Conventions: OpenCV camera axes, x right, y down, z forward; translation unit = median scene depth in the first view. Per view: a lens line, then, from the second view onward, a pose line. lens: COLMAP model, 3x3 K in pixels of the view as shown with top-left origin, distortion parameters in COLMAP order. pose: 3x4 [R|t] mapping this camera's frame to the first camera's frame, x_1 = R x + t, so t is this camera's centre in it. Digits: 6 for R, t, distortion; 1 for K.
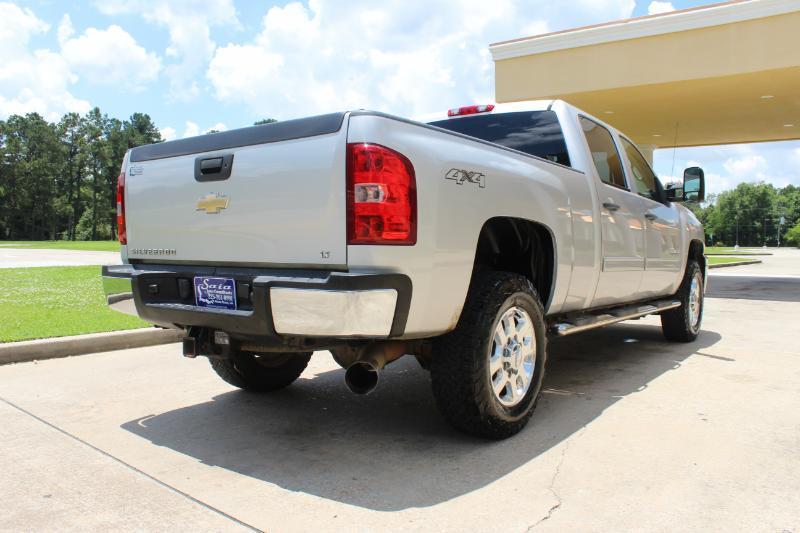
lens RADIAL K [[665.8, 0, 394.9], [0, 665.8, 258.9], [0, 0, 1]] dist [-0.176094, 0.154941]
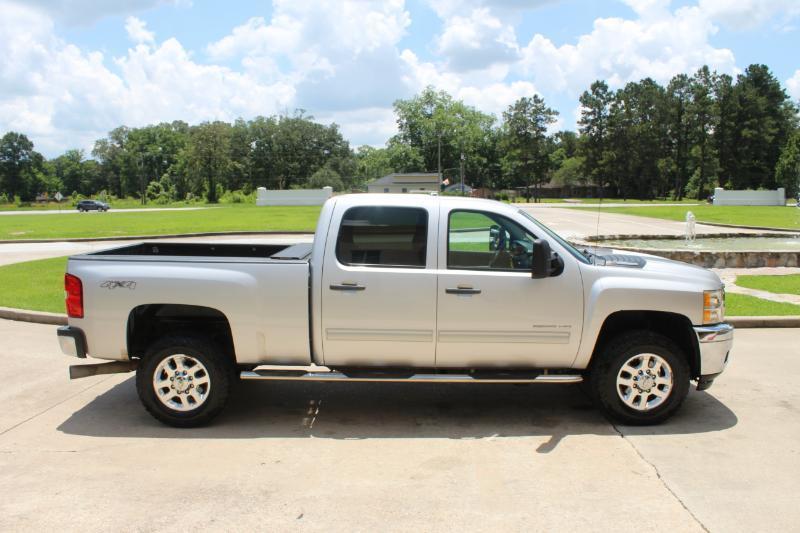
lens RADIAL K [[661.3, 0, 395.3], [0, 661.3, 262.1], [0, 0, 1]] dist [-0.176124, 0.151588]
pose [[0.602096, 0.074358, -0.794953, 1.916497], [-0.012237, 0.996396, 0.083933, -0.327199], [0.798330, -0.040808, 0.600837, 0.471141]]
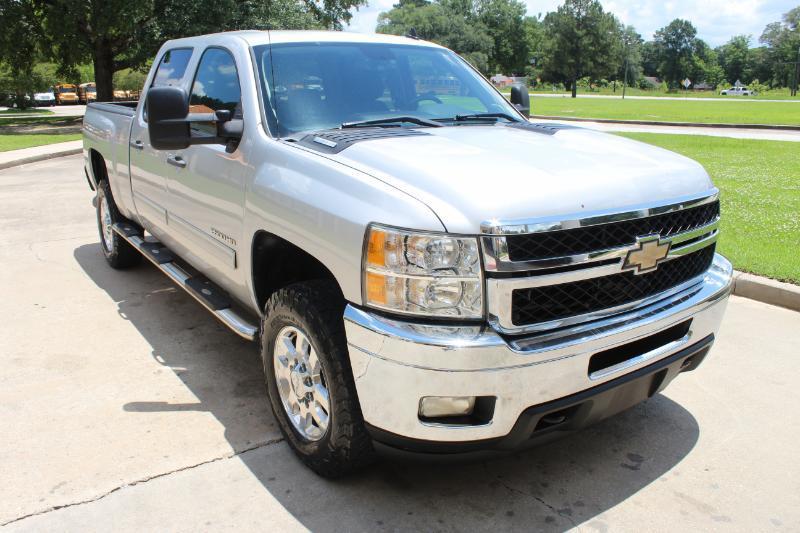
lens RADIAL K [[665.8, 0, 394.9], [0, 665.8, 258.9], [0, 0, 1]] dist [-0.176094, 0.154941]
pose [[-0.310324, 0.240576, -0.919686, 1.696557], [-0.023792, 0.965180, 0.260504, -0.261715], [0.950333, 0.102721, -0.293795, 2.424546]]
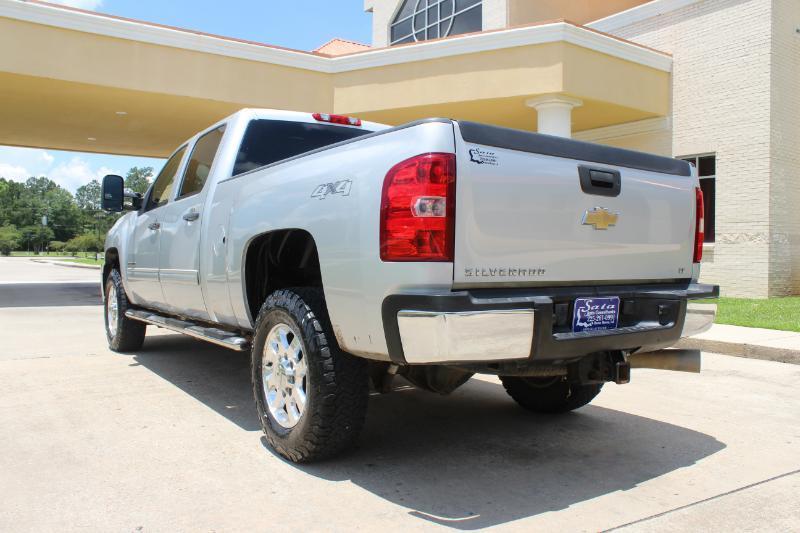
lens RADIAL K [[665.8, 0, 394.9], [0, 665.8, 258.9], [0, 0, 1]] dist [-0.176094, 0.154941]
pose [[0.314208, -0.003089, 0.949349, -1.213017], [0.010191, 0.999948, -0.000119, -0.028999], [-0.949299, 0.009712, 0.314223, 0.948045]]
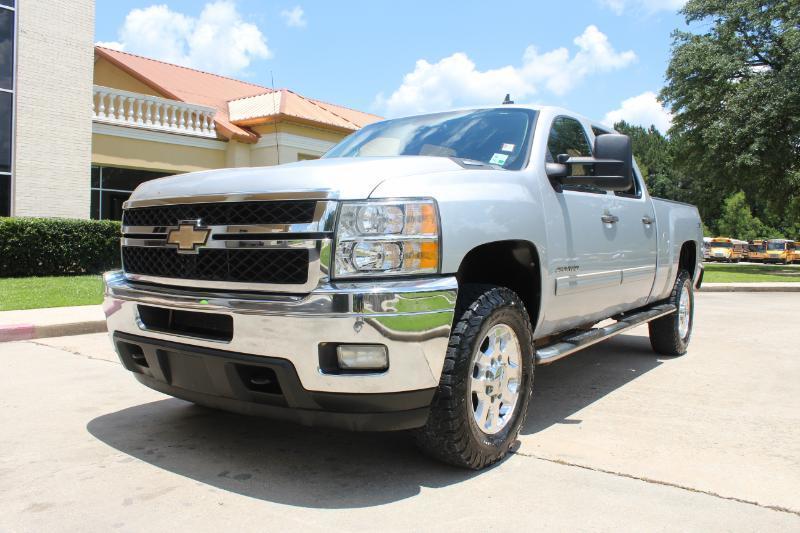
lens RADIAL K [[665.8, 0, 394.9], [0, 665.8, 258.9], [0, 0, 1]] dist [-0.176094, 0.154941]
pose [[-0.999560, -0.019777, -0.022112, 0.621398], [-0.020721, 0.998847, 0.043296, -0.085329], [0.021230, 0.043735, -0.998818, 3.377385]]
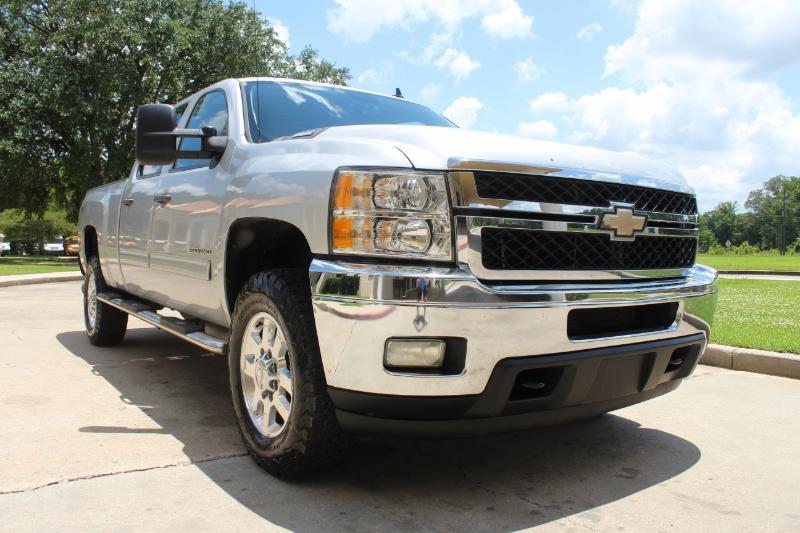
lens RADIAL K [[665.8, 0, 394.9], [0, 665.8, 258.9], [0, 0, 1]] dist [-0.176094, 0.154941]
pose [[-0.311393, 0.005094, -0.950268, 1.697566], [-0.036025, 0.999204, 0.017162, -0.030489], [0.949598, 0.039578, -0.310961, 2.468299]]
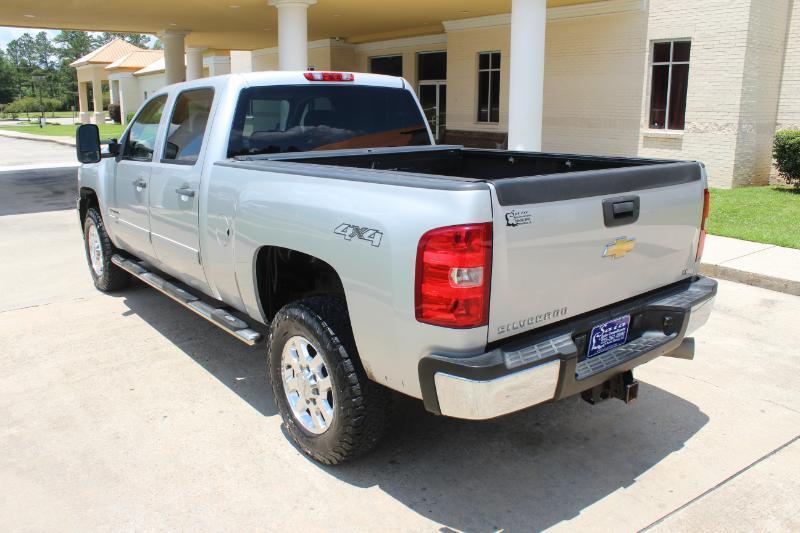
lens RADIAL K [[665.8, 0, 394.9], [0, 665.8, 258.9], [0, 0, 1]] dist [-0.176094, 0.154941]
pose [[0.249578, -0.224756, 0.941911, -1.216954], [0.023791, 0.973821, 0.226067, -0.281566], [-0.968062, -0.034012, 0.248391, 1.038827]]
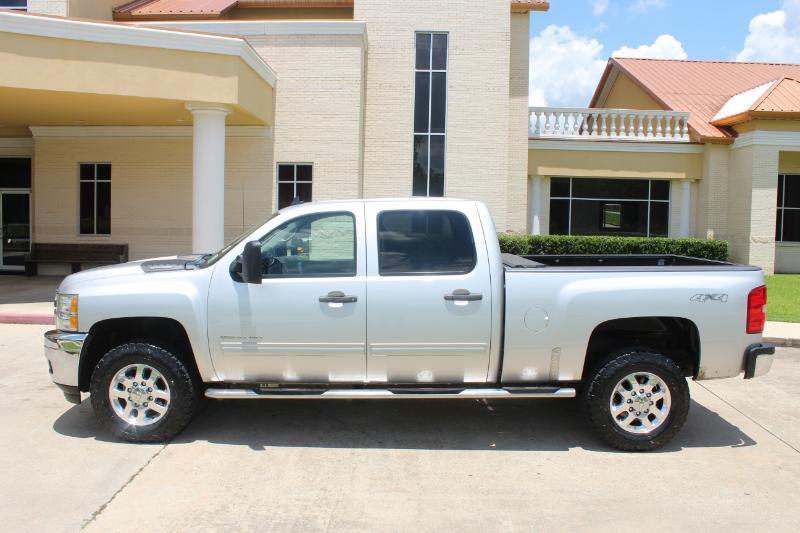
lens RADIAL K [[665.8, 0, 394.9], [0, 665.8, 258.9], [0, 0, 1]] dist [-0.176094, 0.154941]
pose [[-0.603984, -0.063371, 0.794473, -1.210741], [-0.000351, 0.996855, 0.079247, -0.344677], [-0.796996, 0.047585, -0.602107, 2.891161]]
